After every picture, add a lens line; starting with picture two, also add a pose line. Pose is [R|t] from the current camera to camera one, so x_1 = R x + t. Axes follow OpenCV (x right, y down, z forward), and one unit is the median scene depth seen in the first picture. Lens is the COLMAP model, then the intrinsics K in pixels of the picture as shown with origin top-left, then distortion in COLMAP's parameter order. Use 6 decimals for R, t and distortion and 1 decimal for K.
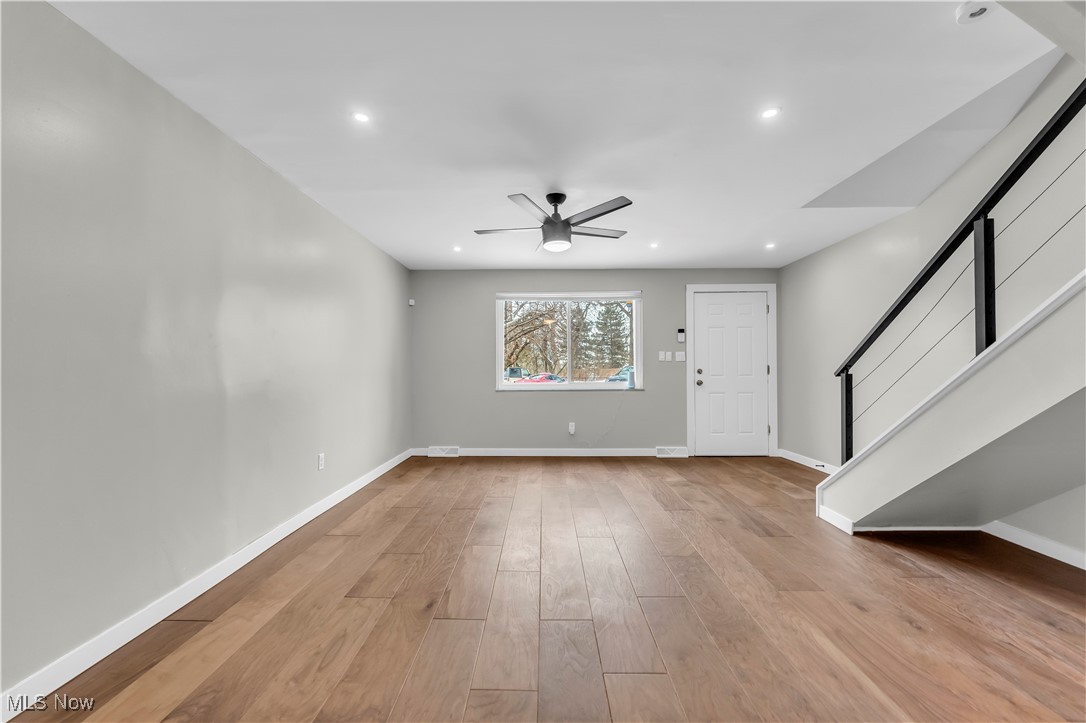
lens RADIAL K [[440.9, 0, 535.3], [0, 440.9, 367.7], [0, 0, 1]] dist [0.000334, -0.000094]
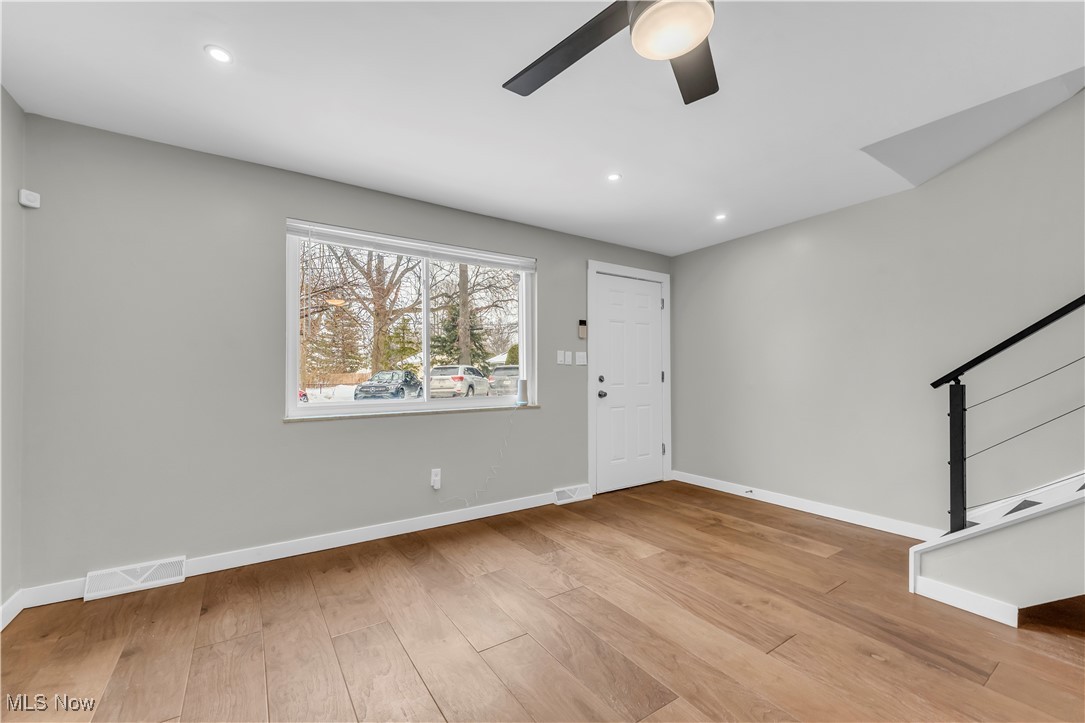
lens RADIAL K [[439.7, 0, 536.4], [0, 439.7, 368.6], [0, 0, 1]] dist [0.000315, -0.000359]
pose [[0.824550, 0.007545, 0.565738, -0.137109], [-0.002529, 0.999950, -0.009651, -0.001657], [-0.565783, 0.006527, 0.824529, 0.454889]]
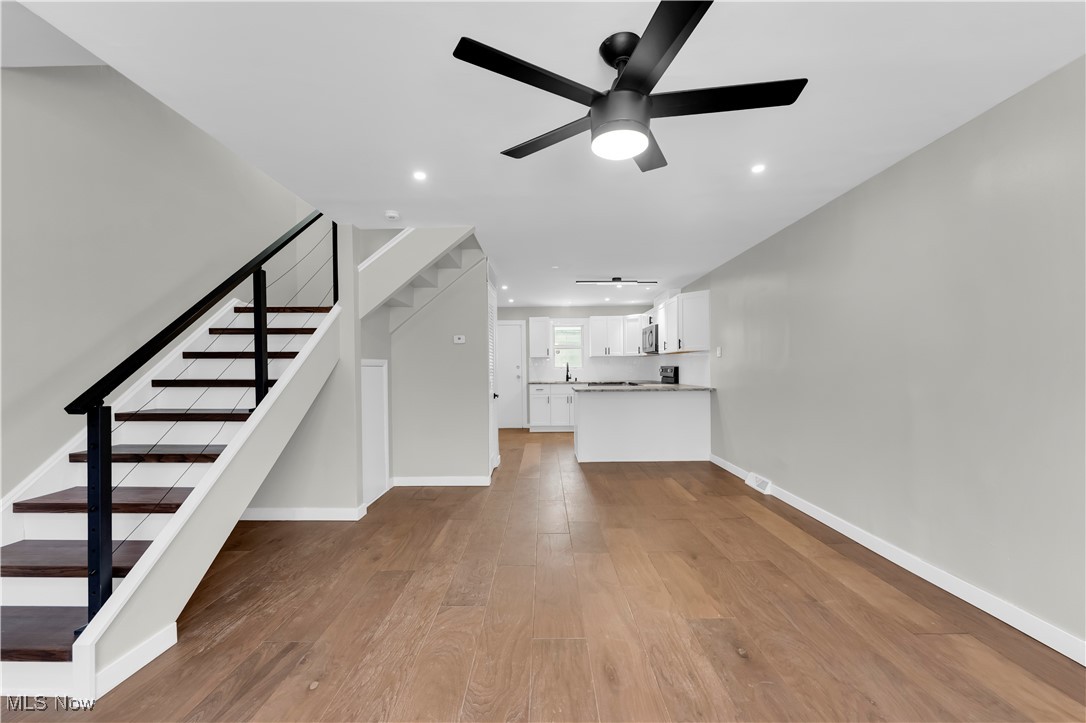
lens RADIAL K [[440.9, 0, 535.3], [0, 440.9, 367.7], [0, 0, 1]] dist [0.000334, -0.000094]
pose [[-0.999893, 0.014606, 0.000952, 0.087652], [0.014605, 0.999893, -0.000668, -0.014987], [-0.000961, -0.000654, -0.999999, 0.881241]]
